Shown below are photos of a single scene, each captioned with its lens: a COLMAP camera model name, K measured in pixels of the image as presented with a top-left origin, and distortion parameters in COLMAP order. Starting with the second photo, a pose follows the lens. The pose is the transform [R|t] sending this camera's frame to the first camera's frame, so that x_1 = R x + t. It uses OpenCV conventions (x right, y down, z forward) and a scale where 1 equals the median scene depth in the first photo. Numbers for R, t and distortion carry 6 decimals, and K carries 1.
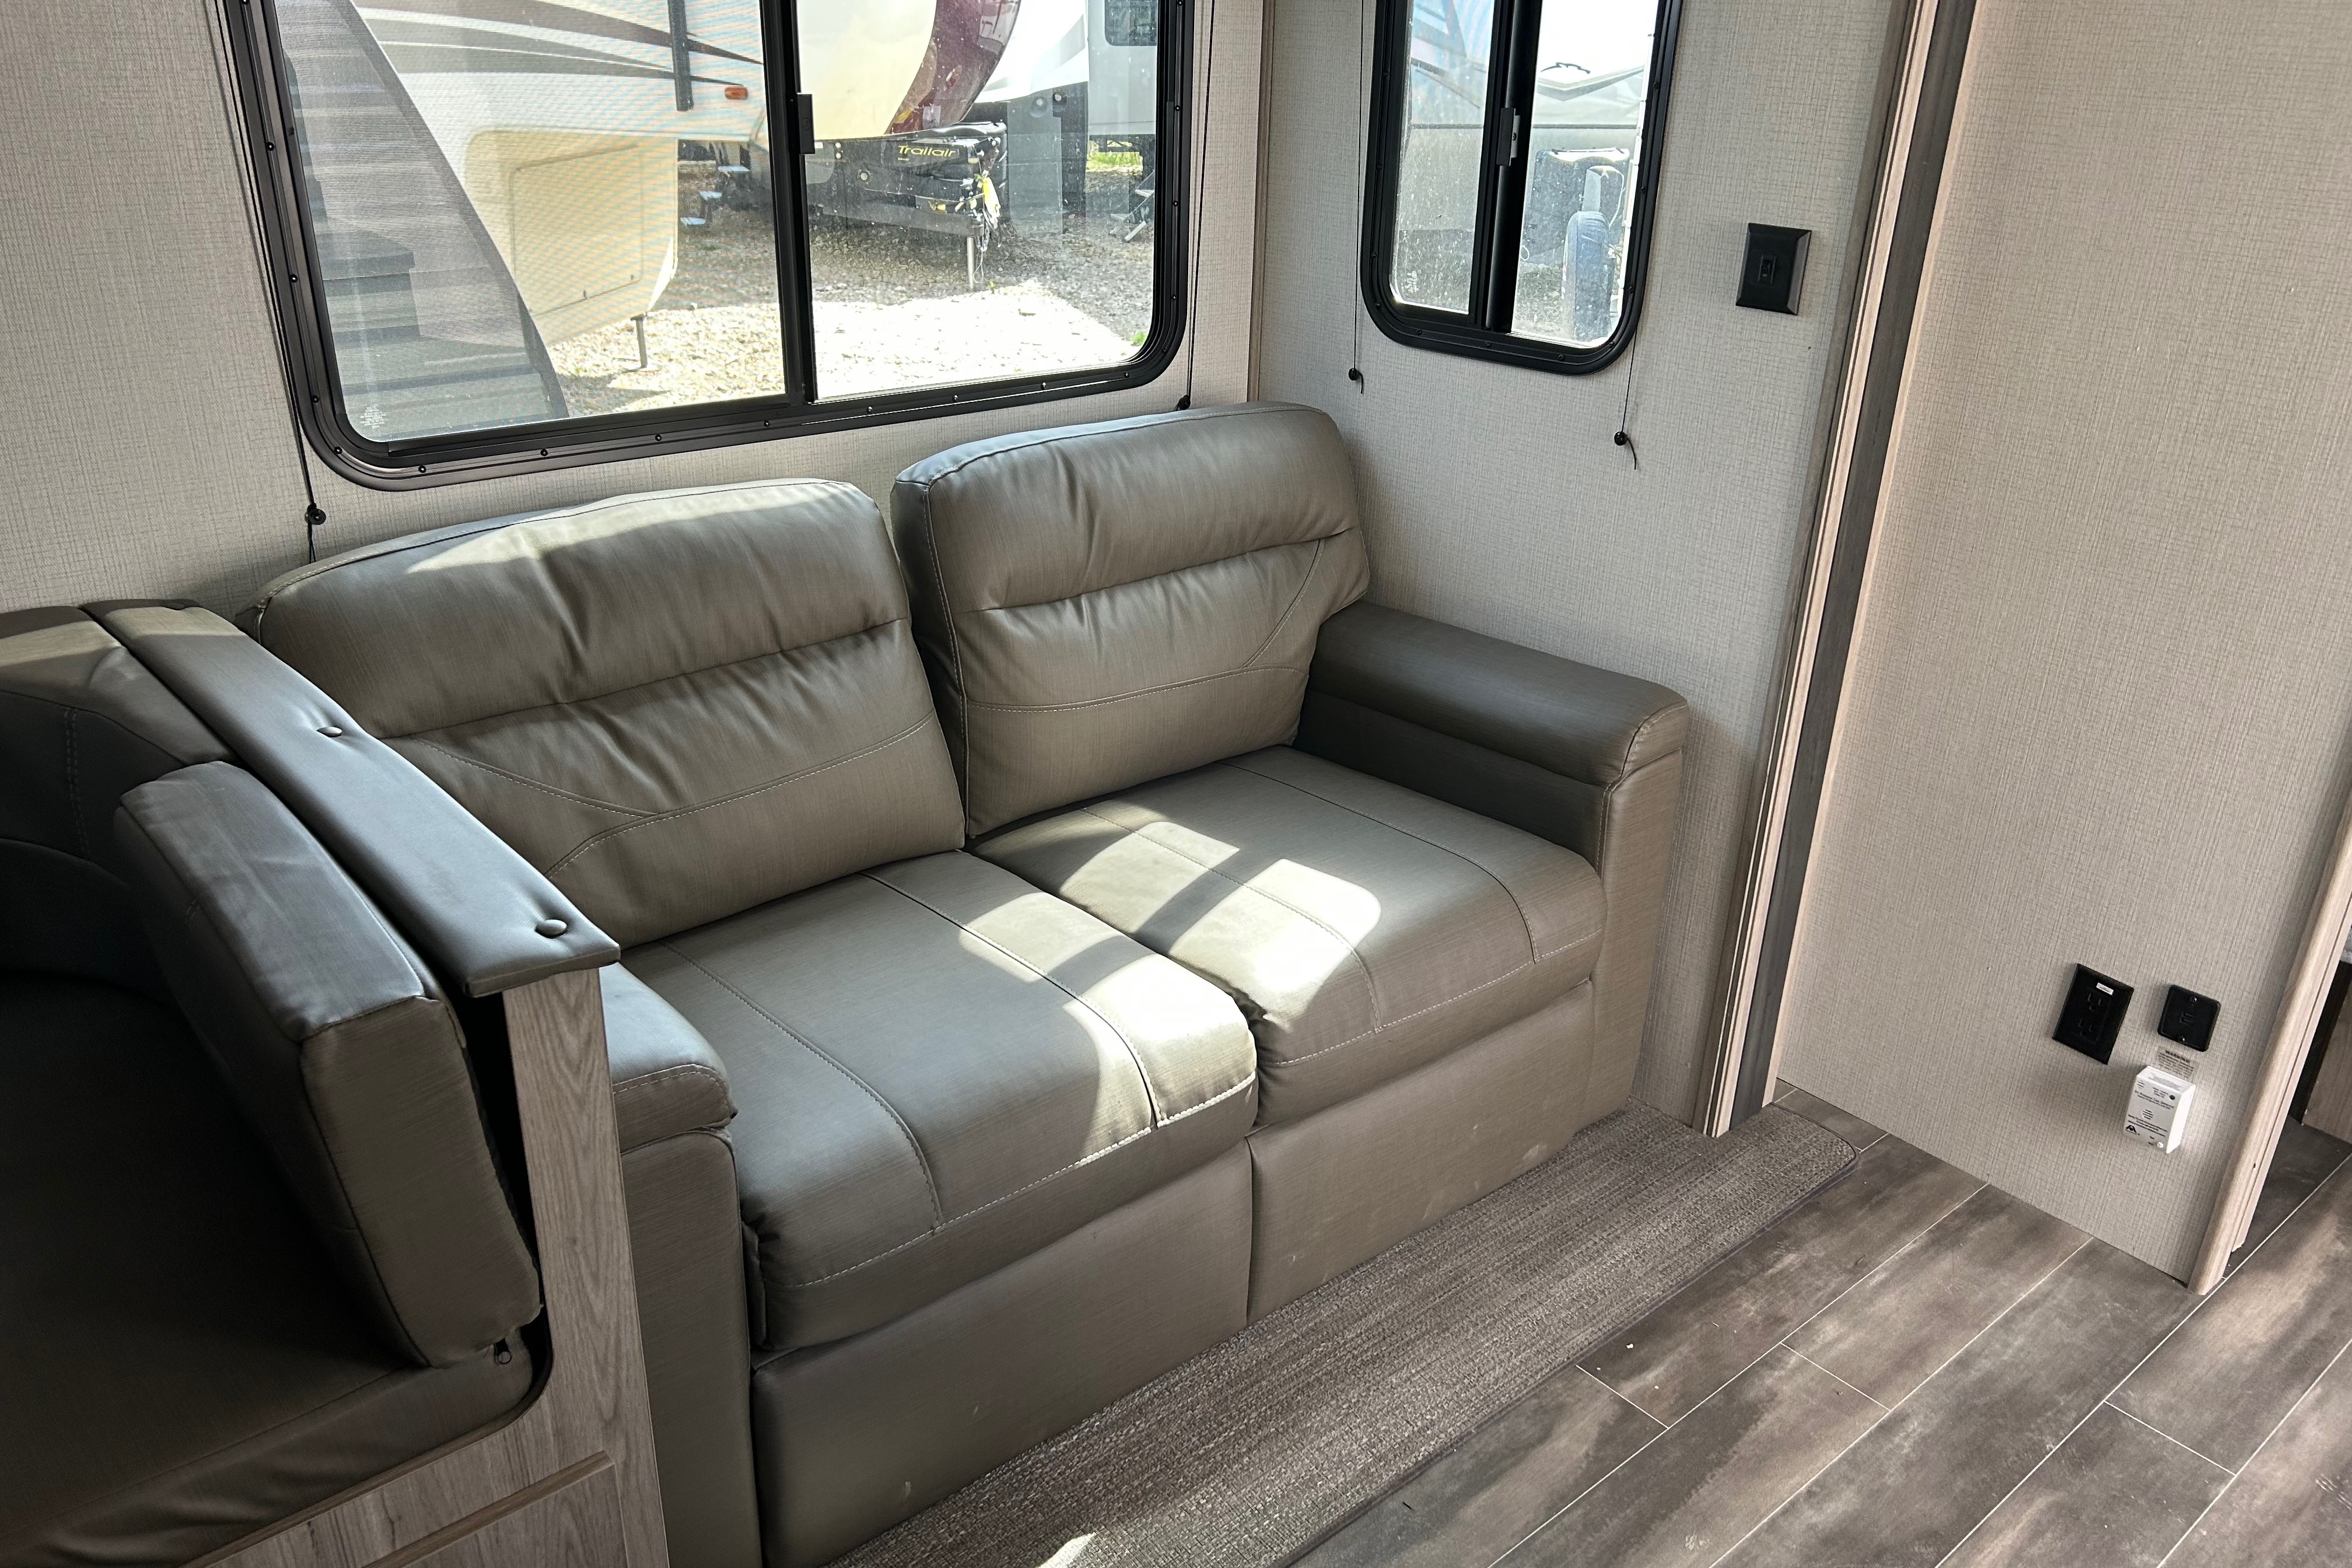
lens RADIAL K [[1751.2, 0, 1177.7], [0, 1751.2, 840.7], [0, 0, 1]] dist [0.063330, -0.062105]
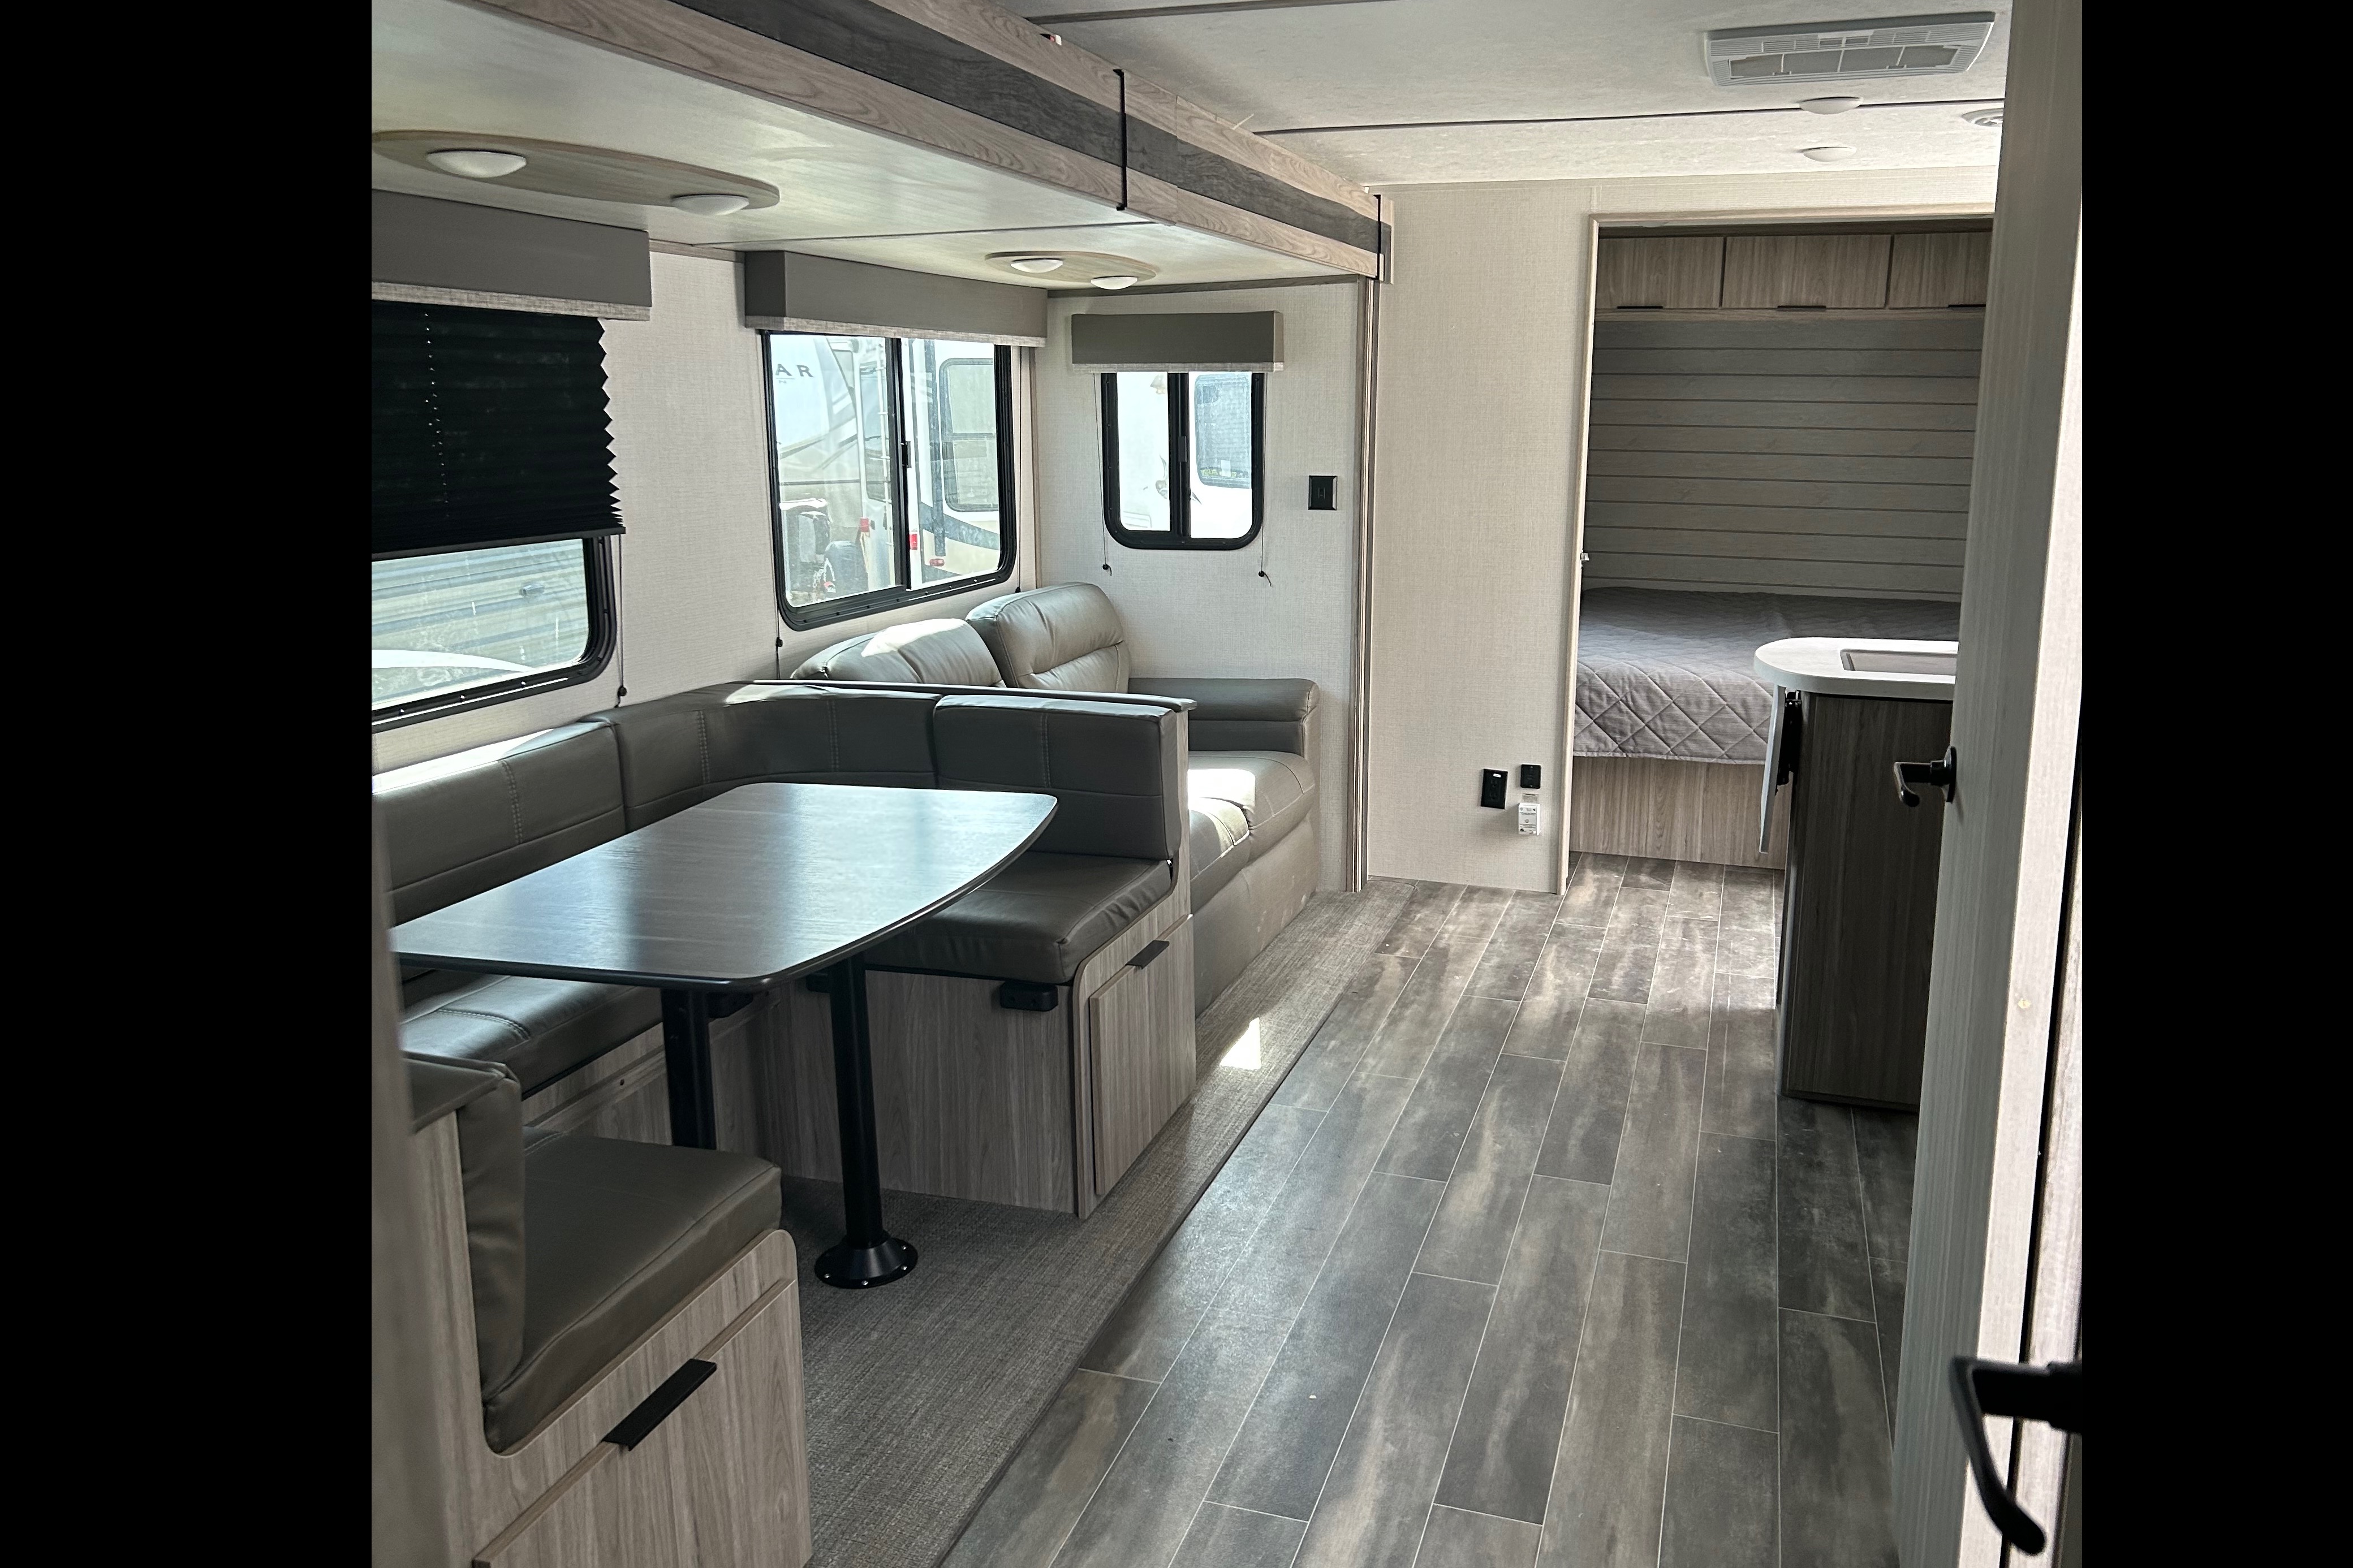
lens RADIAL K [[1728.2, 0, 1176.5], [0, 1728.2, 784.0], [0, 0, 1]] dist [0.057036, -0.001012]
pose [[0.857883, -0.139354, 0.494588, -0.969737], [0.242440, 0.958425, -0.150479, 0.333853], [-0.453056, 0.249001, 0.856002, -0.762996]]
